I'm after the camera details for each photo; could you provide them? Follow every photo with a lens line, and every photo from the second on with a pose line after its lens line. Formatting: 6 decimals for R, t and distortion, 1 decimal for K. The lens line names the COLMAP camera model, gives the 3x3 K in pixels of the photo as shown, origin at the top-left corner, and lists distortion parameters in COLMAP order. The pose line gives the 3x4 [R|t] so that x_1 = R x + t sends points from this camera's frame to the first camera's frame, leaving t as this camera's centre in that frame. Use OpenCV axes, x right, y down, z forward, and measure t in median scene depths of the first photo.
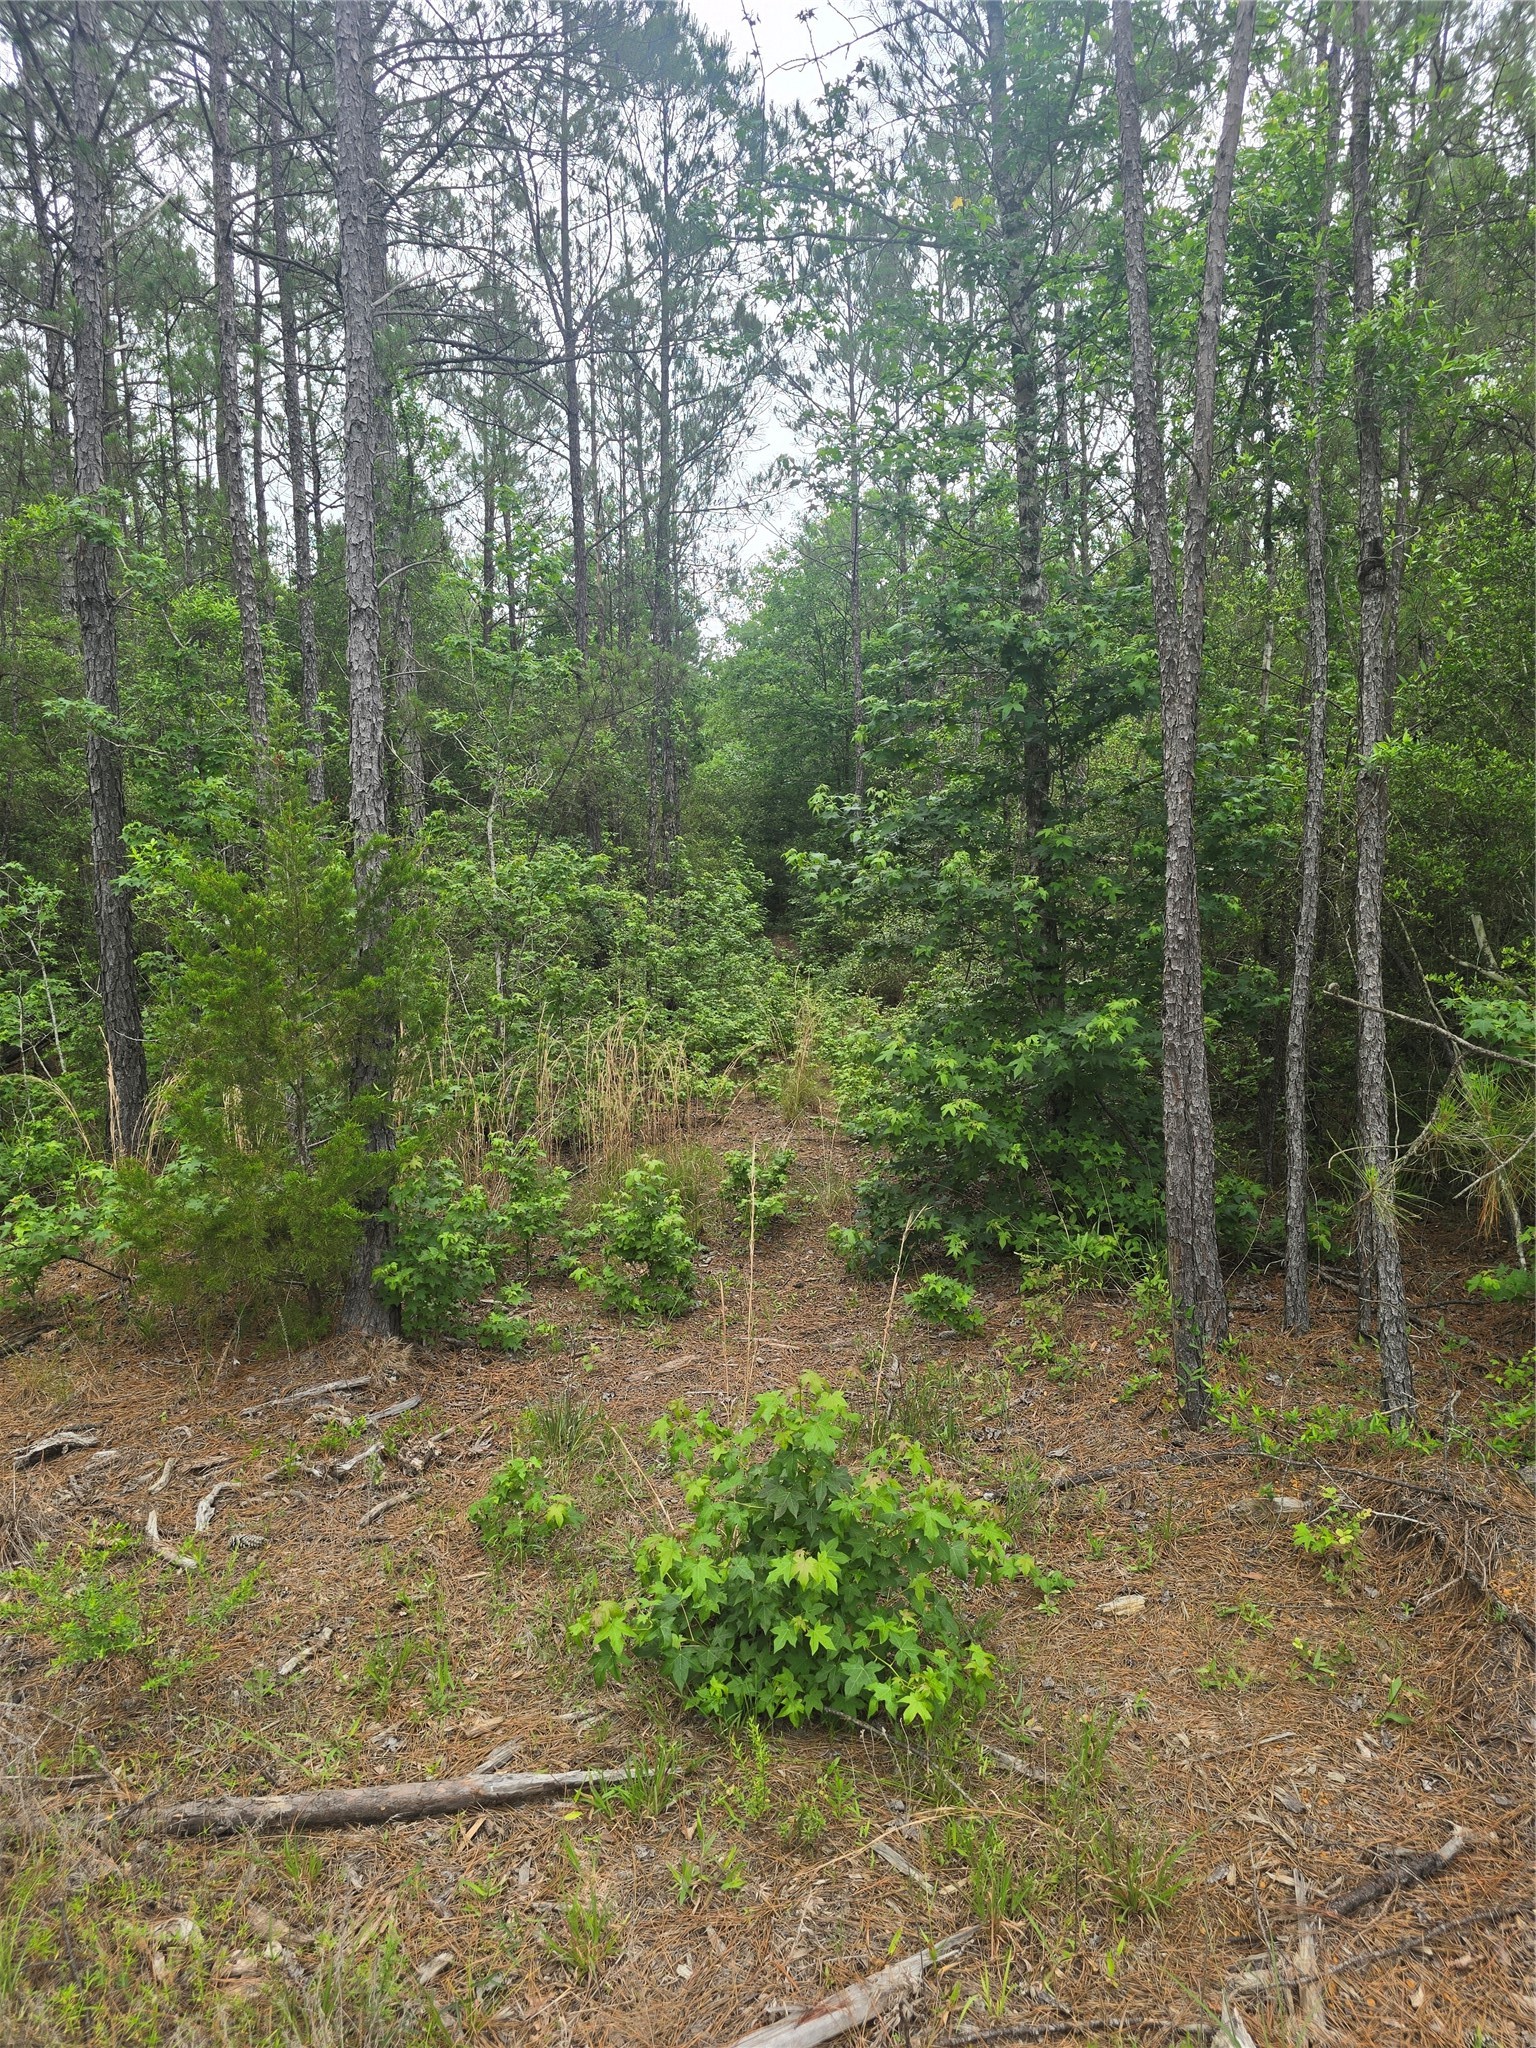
lens RADIAL K [[1566.5, 0, 768.0], [0, 1566.5, 1024.0], [0, 0, 1]] dist [0.073756, -0.084144]
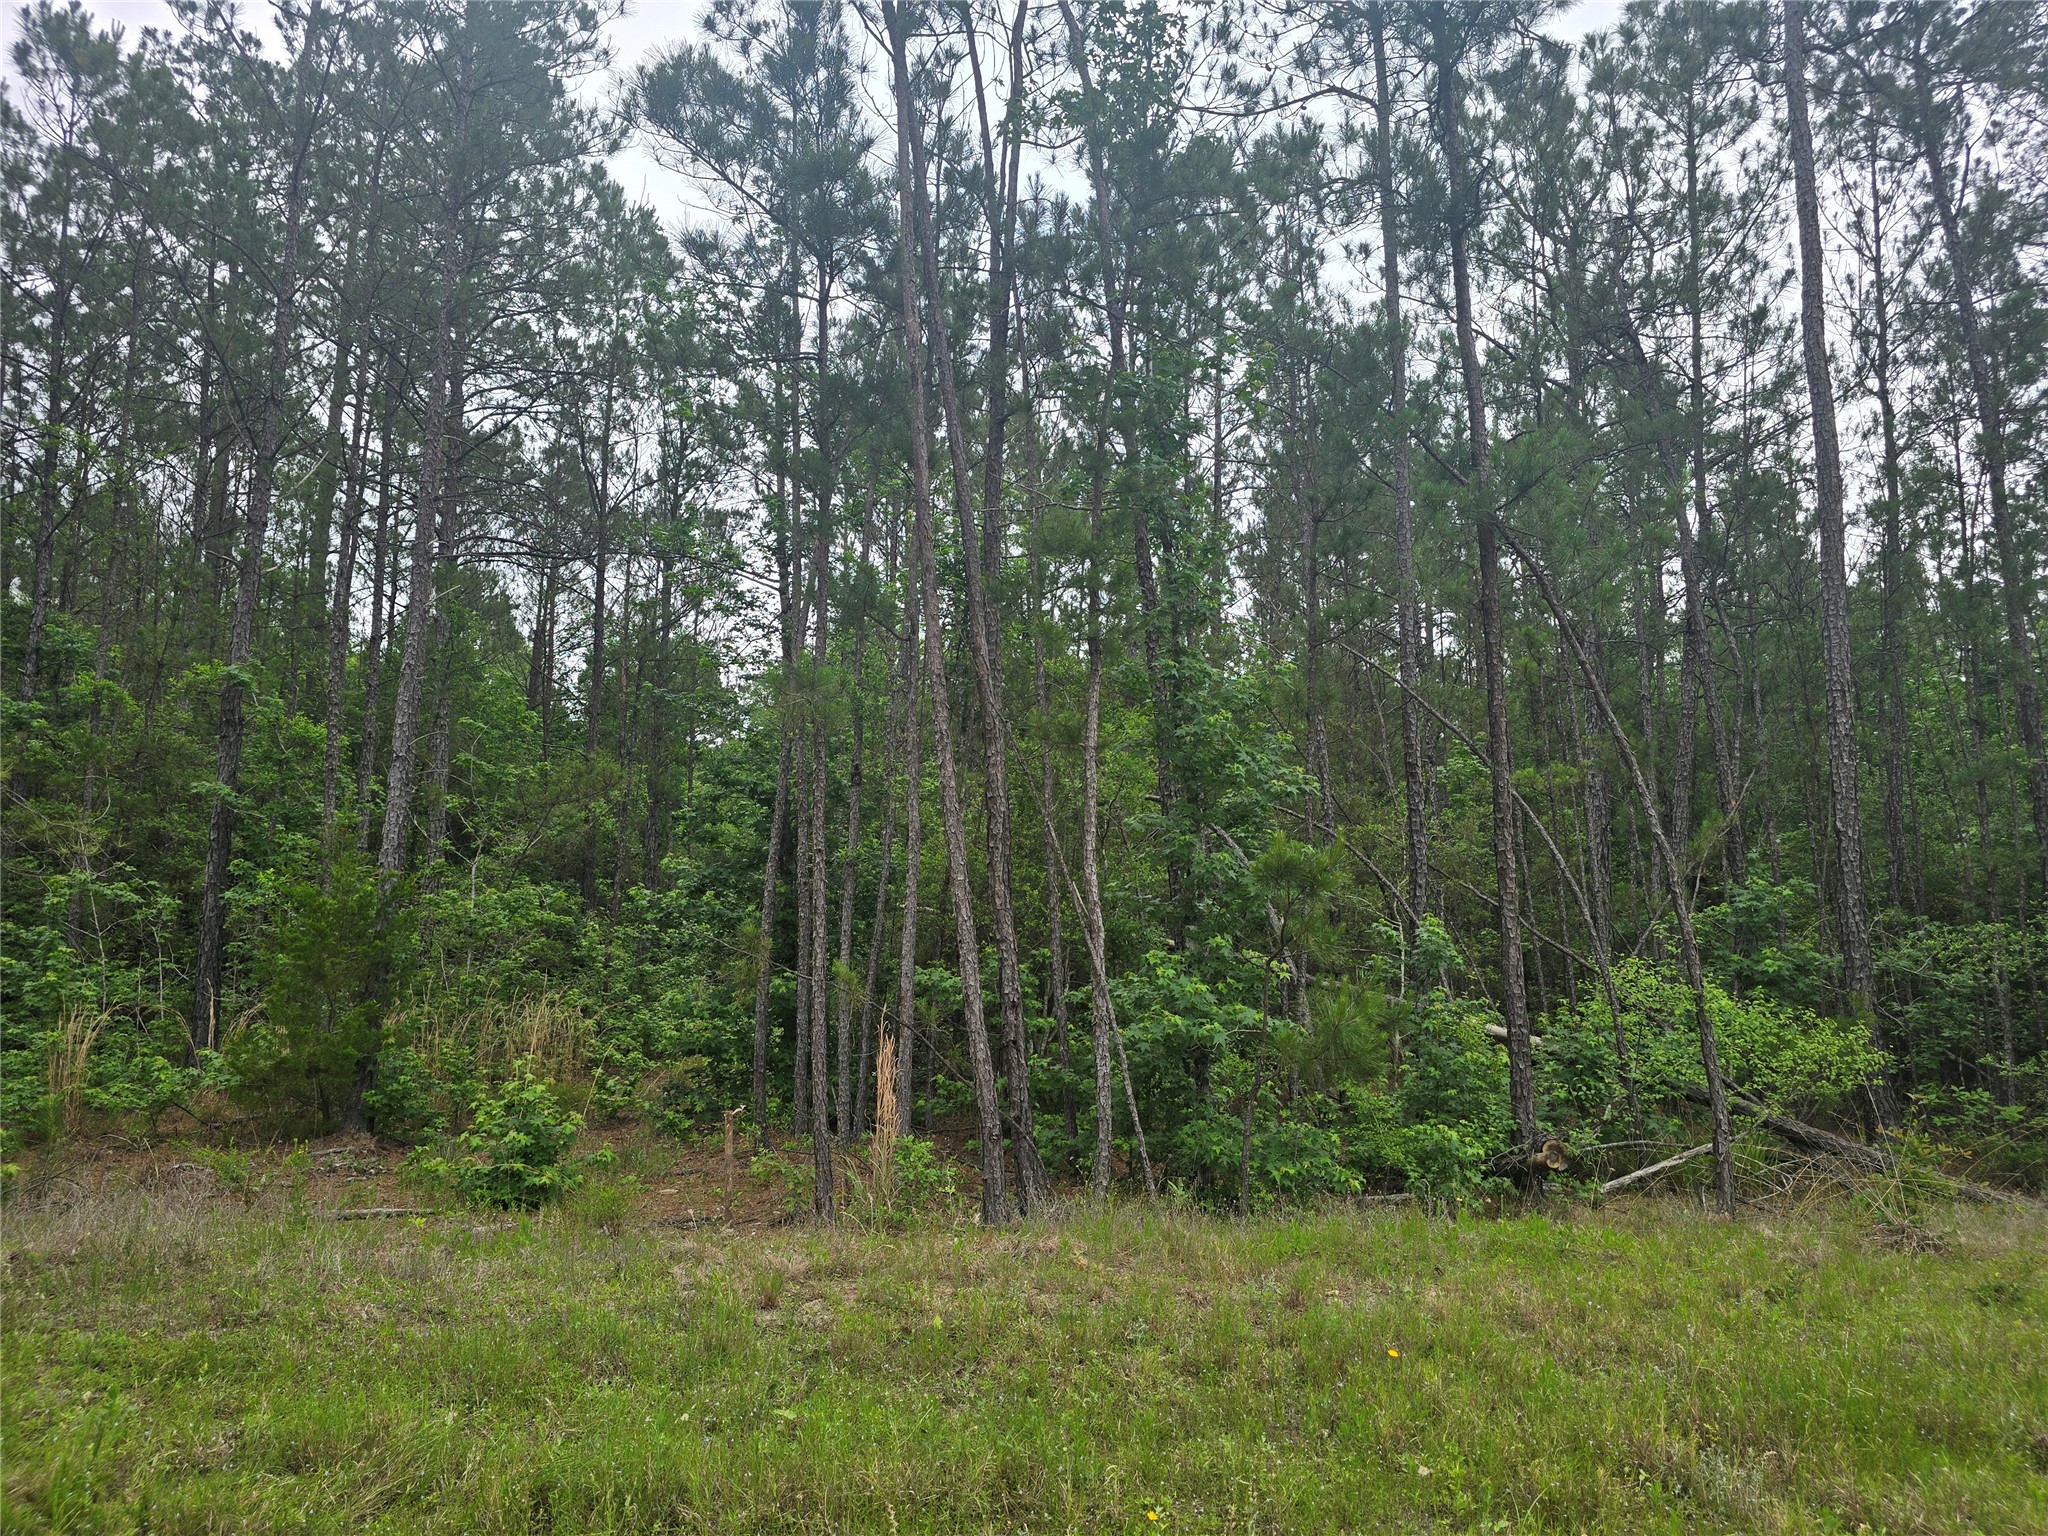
lens RADIAL K [[1554.5, 0, 1010.2], [0, 1554.5, 775.0], [0, 0, 1]] dist [0.079261, -0.096833]
pose [[0.993569, 0.051383, 0.100896, 0.175864], [-0.030769, 0.980094, -0.196136, 0.065967], [-0.108966, 0.191770, 0.975372, -0.553594]]
